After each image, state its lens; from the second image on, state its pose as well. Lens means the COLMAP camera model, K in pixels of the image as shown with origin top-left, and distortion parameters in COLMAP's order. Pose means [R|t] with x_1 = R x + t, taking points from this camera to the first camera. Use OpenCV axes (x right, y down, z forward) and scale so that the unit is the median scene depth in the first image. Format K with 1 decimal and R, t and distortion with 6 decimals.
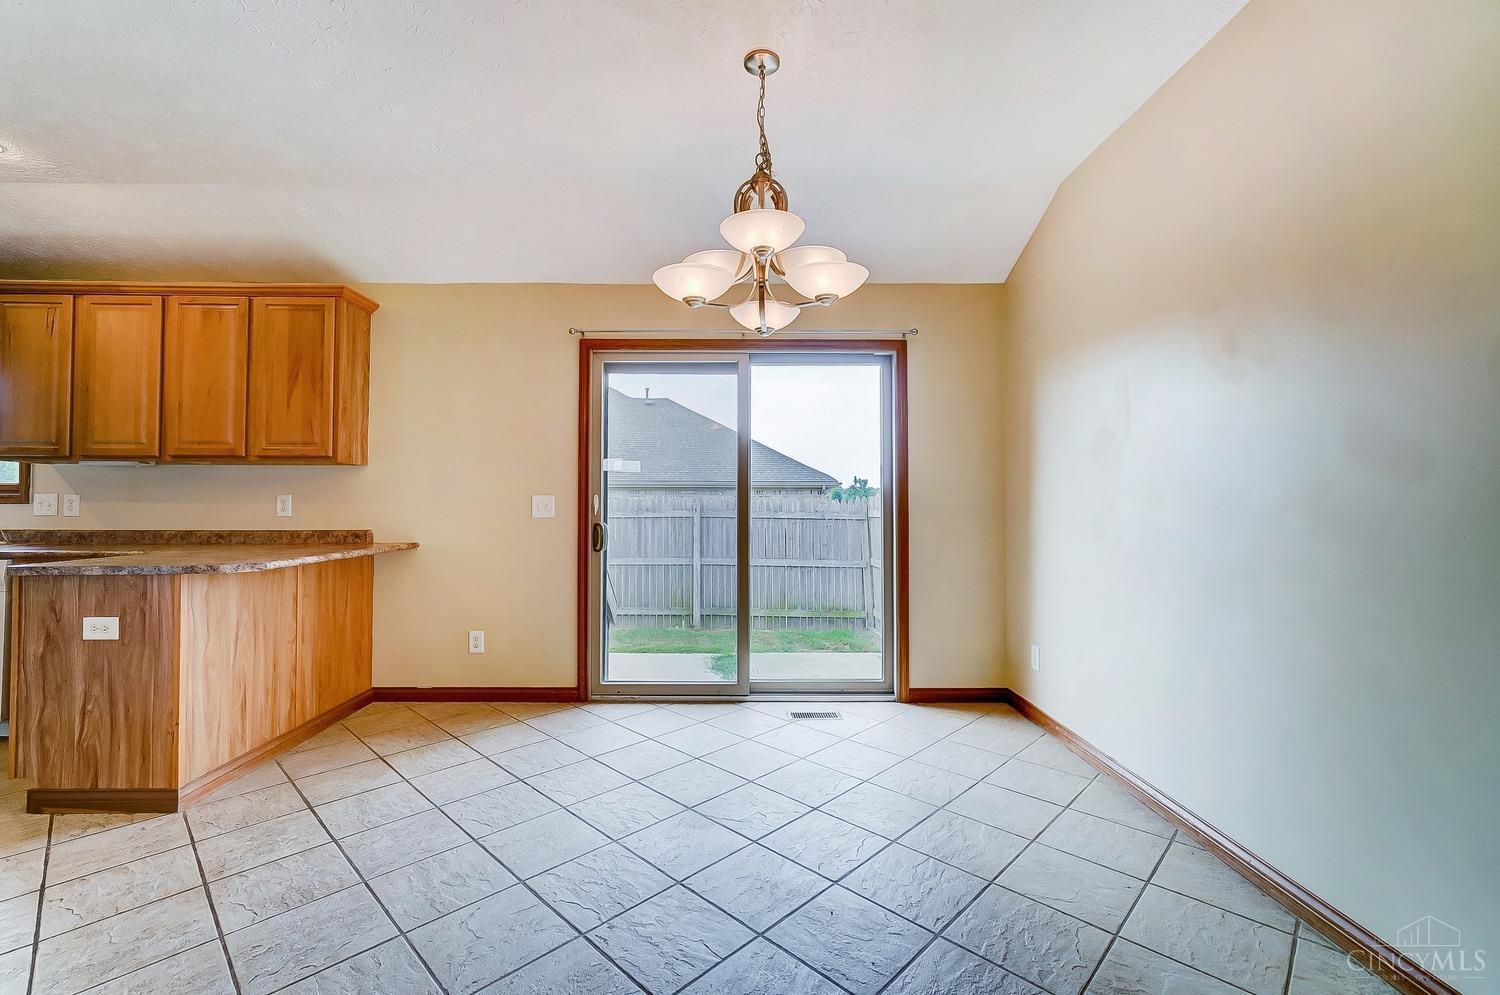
lens RADIAL K [[645.9, 0, 744.6], [0, 645.9, 489.9], [0, 0, 1]] dist [-0.011861, 0.006486]
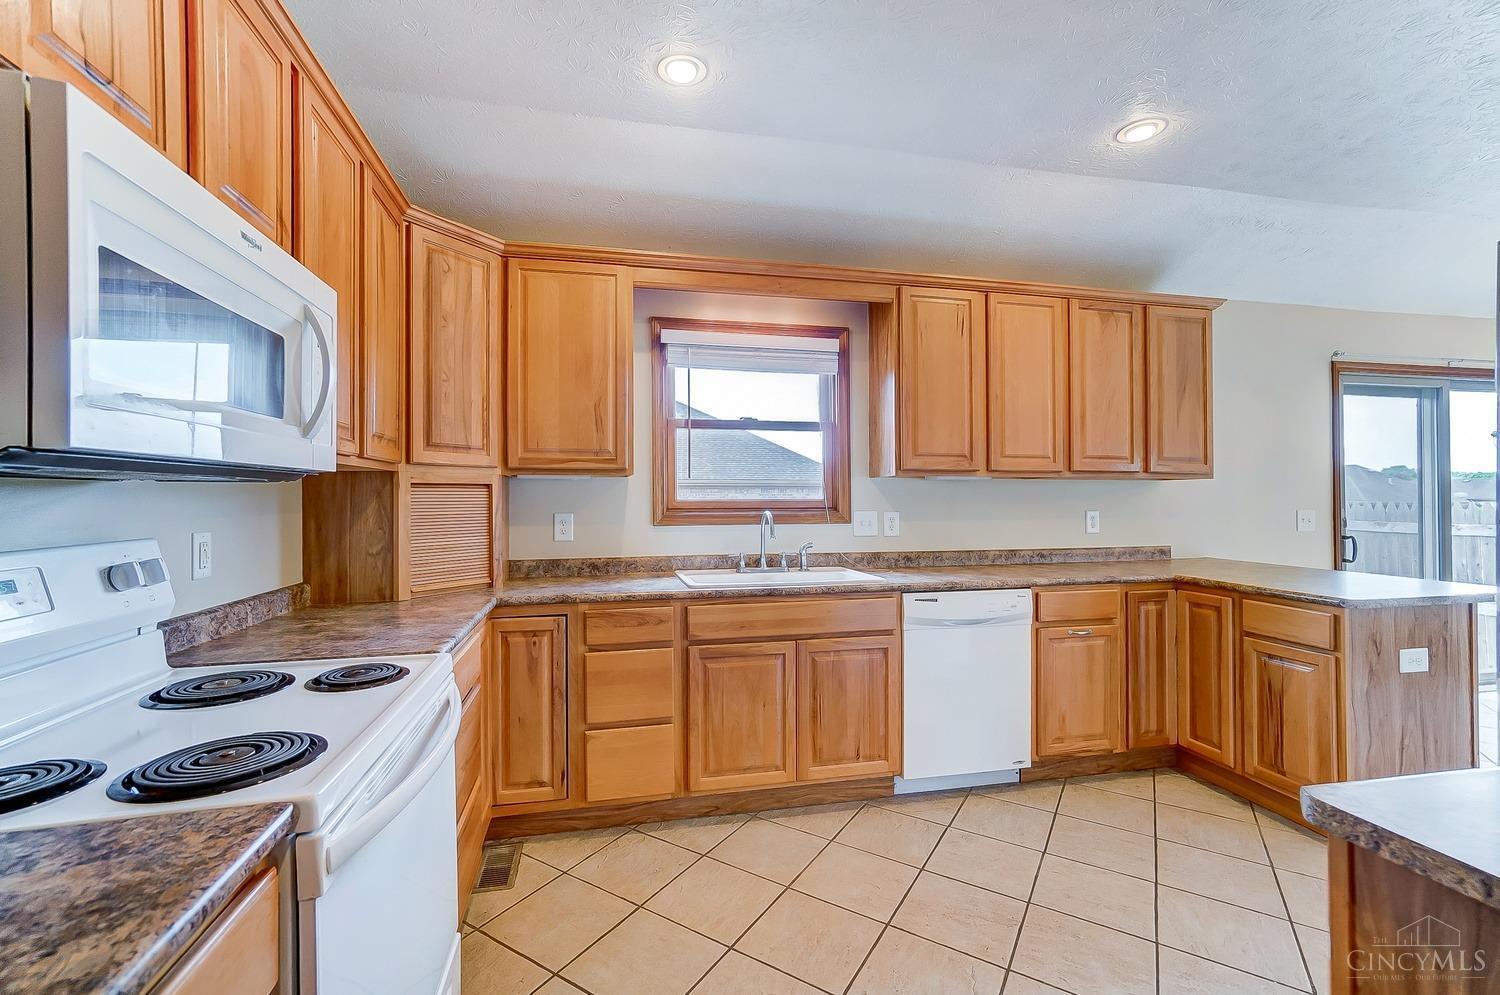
lens RADIAL K [[645.9, 0, 744.7], [0, 645.9, 496.6], [0, 0, 1]] dist [-0.011861, 0.006486]
pose [[0.980444, 0.000204, 0.196799, -1.536158], [-0.004156, 0.999798, 0.019668, -0.033178], [-0.196755, -0.020102, 0.980247, 0.175786]]
